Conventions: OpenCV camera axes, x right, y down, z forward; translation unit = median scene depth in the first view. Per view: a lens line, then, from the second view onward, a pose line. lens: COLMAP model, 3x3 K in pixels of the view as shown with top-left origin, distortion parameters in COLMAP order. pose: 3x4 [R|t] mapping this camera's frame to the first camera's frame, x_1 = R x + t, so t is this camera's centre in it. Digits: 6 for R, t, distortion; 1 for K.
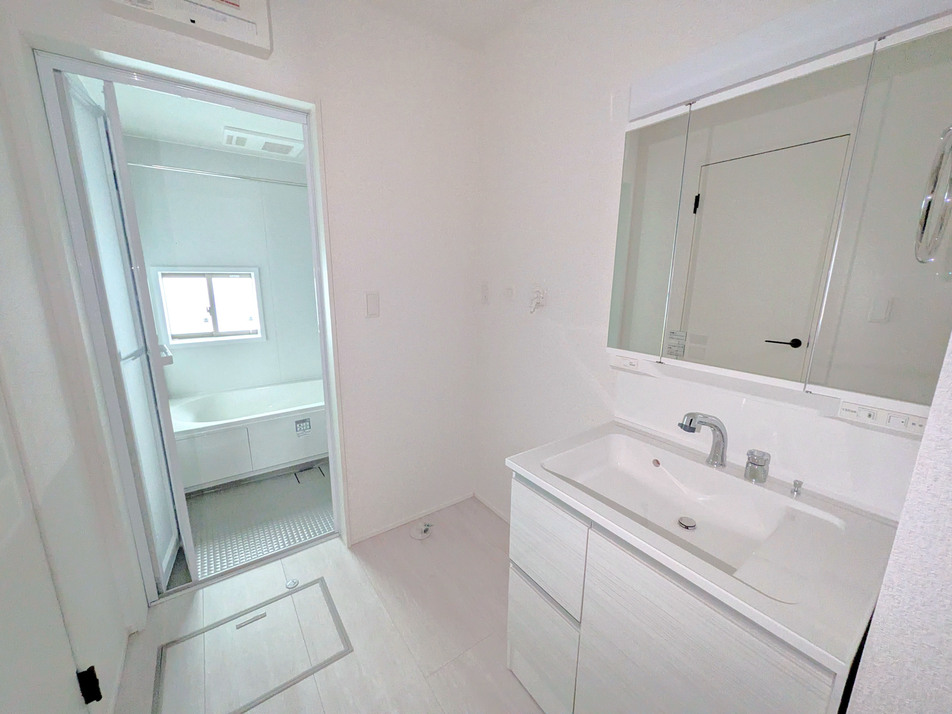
lens RADIAL K [[378.5, 0, 472.9], [0, 378.5, 359.0], [0, 0, 1]] dist [-0.001822, 0.000030]
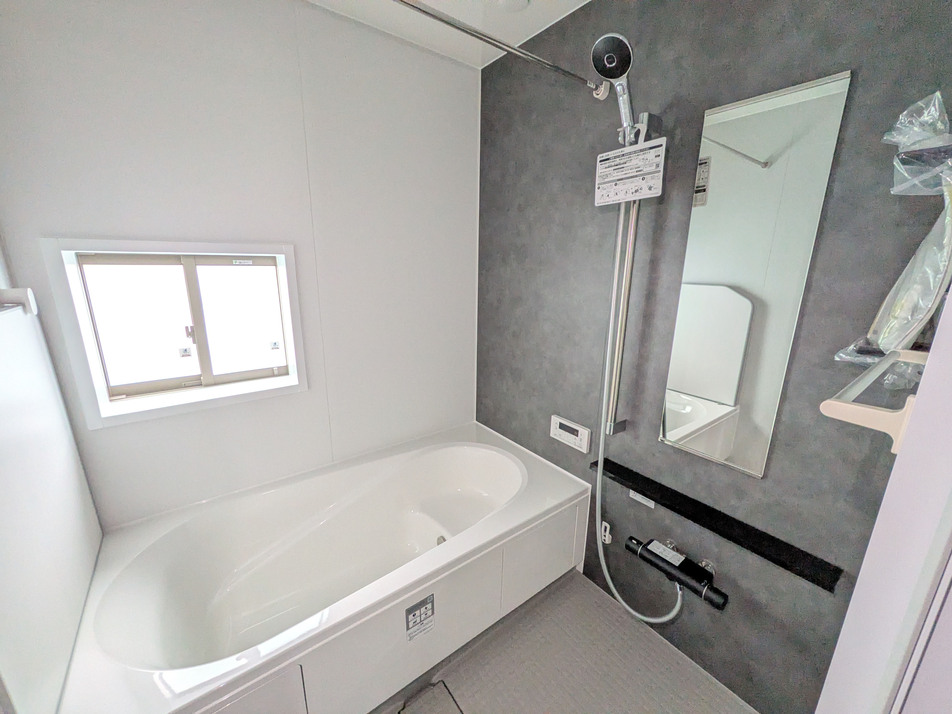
lens RADIAL K [[378.5, 0, 479.0], [0, 378.5, 356.8], [0, 0, 1]] dist [-0.001822, 0.000030]
pose [[0.999197, 0.002415, 0.039993, -0.353079], [-0.003473, 0.999645, 0.026397, -0.113494], [-0.039915, -0.026515, 0.998851, 0.506799]]
